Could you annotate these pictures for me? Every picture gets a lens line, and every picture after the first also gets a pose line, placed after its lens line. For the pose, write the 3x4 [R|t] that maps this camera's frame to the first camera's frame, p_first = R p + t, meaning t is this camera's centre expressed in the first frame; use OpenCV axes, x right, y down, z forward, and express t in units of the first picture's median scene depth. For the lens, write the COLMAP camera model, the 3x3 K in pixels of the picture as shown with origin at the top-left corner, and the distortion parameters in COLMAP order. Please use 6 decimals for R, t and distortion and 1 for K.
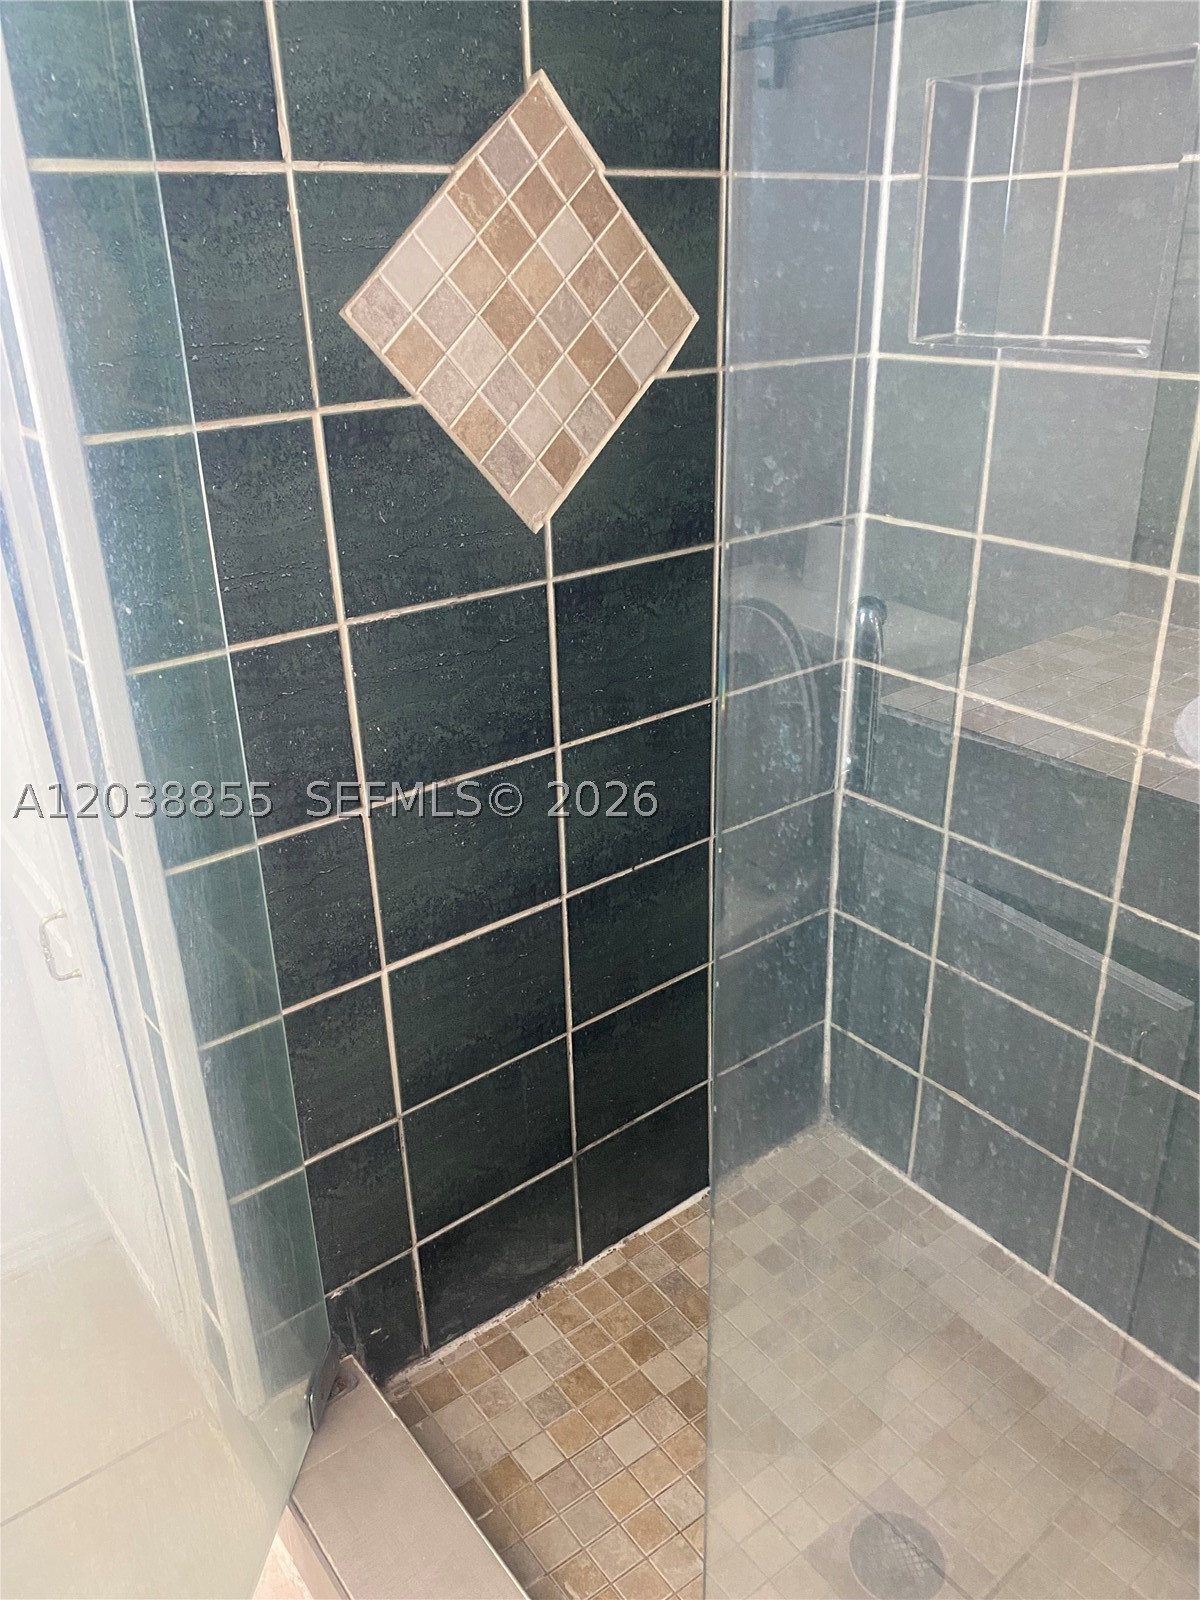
lens RADIAL K [[1206.5, 0, 606.8], [0, 1206.5, 803.3], [0, 0, 1]] dist [0.004728, -0.029642]
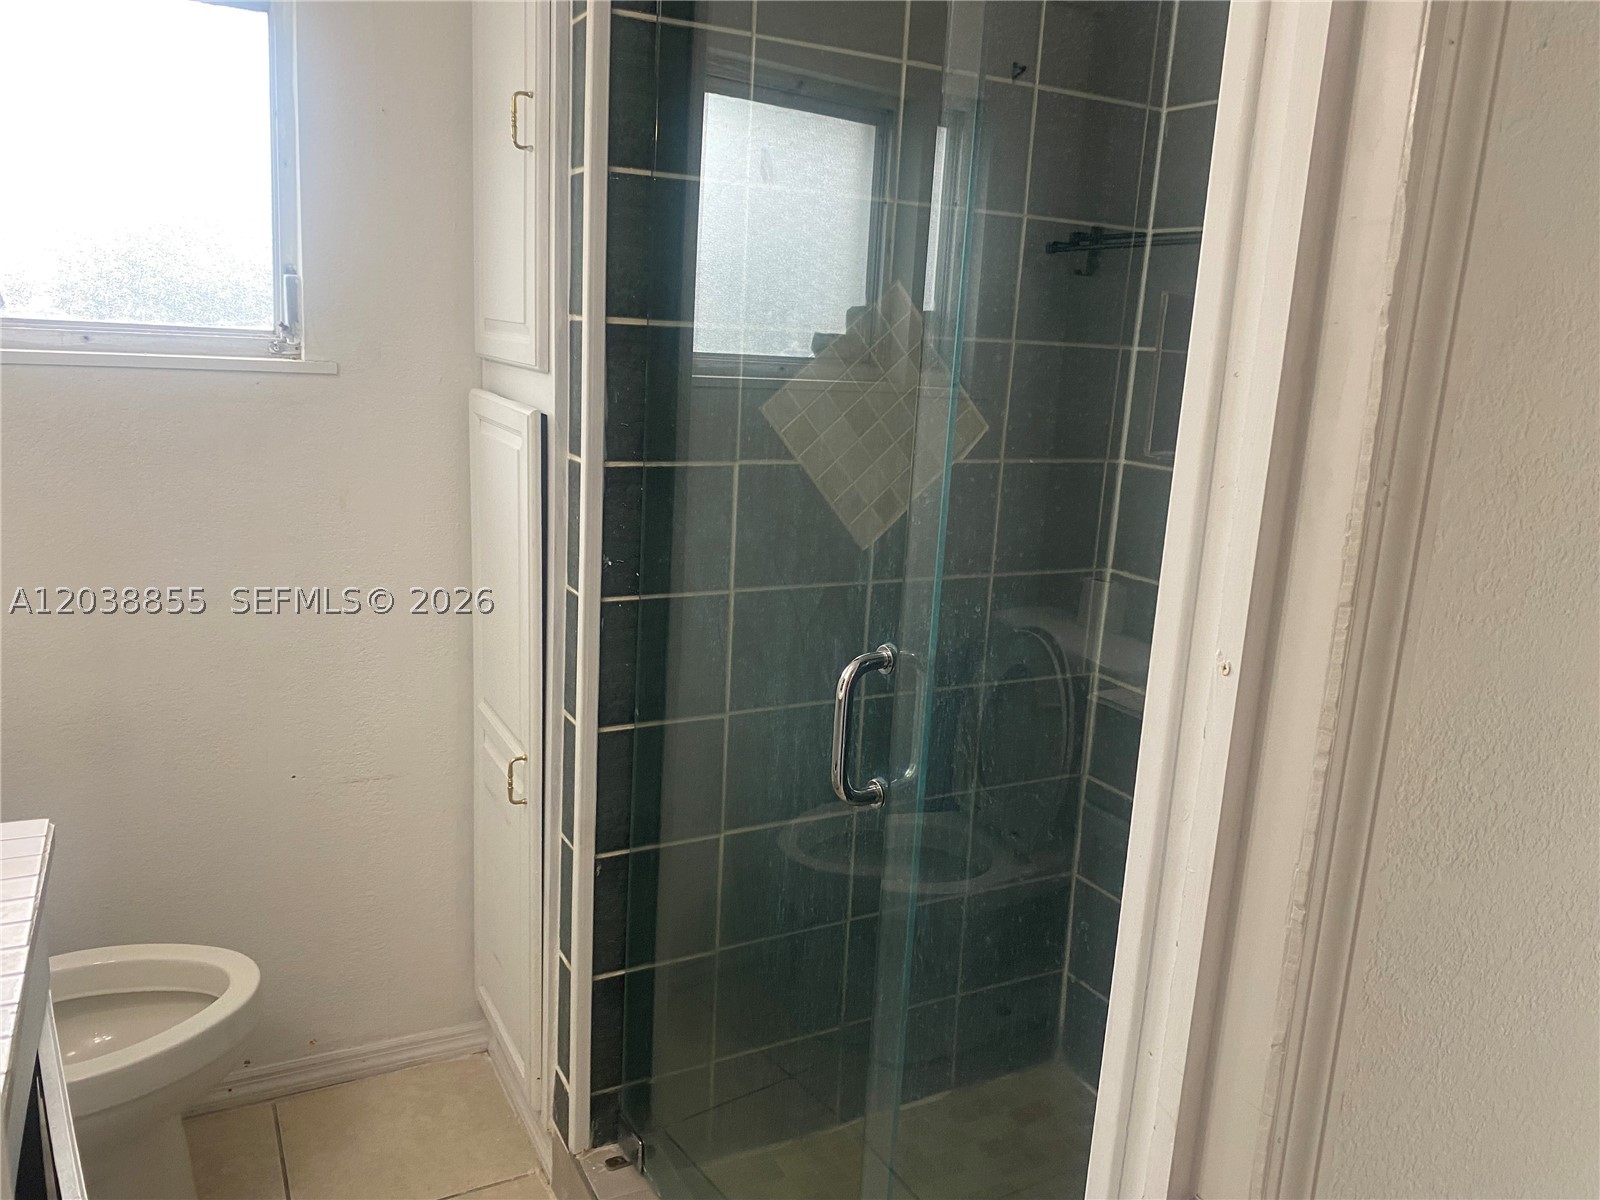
lens RADIAL K [[1206.5, 0, 798.0], [0, 1206.5, 599.0], [0, 0, 1]] dist [0.004728, -0.029642]
pose [[0.980653, 0.109252, -0.162433, 0.101853], [-0.141550, 0.968917, -0.202888, 0.140101], [0.135218, 0.221955, 0.965636, -0.423623]]
